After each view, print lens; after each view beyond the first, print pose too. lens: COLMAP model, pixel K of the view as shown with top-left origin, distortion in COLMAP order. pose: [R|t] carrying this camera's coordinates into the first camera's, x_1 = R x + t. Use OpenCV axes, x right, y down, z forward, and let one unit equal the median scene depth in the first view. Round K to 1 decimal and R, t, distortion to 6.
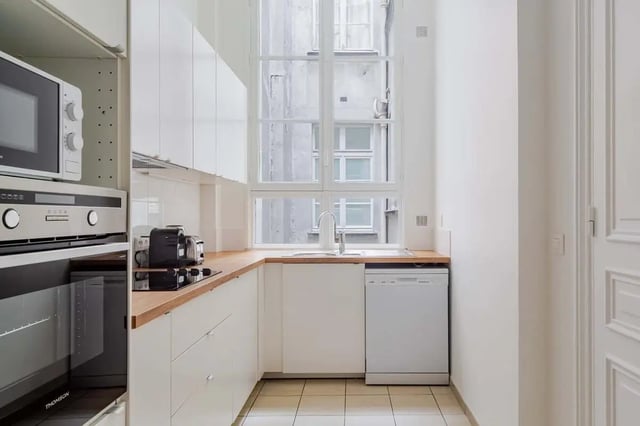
lens RADIAL K [[439.7, 0, 320.0], [0, 439.7, 213.0], [0, 0, 1]] dist [0.045338, 0.002755]
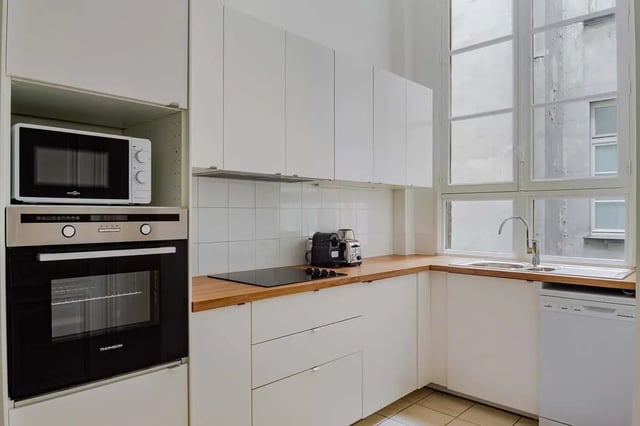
lens RADIAL K [[432.5, 0, 320.0], [0, 432.5, 213.0], [0, 0, 1]] dist [-0.005842, -0.002141]
pose [[0.730140, -0.000057, -0.683297, 0.360017], [0.006434, 0.999956, 0.006791, -0.020186], [0.683267, -0.009354, 0.730109, 0.154610]]
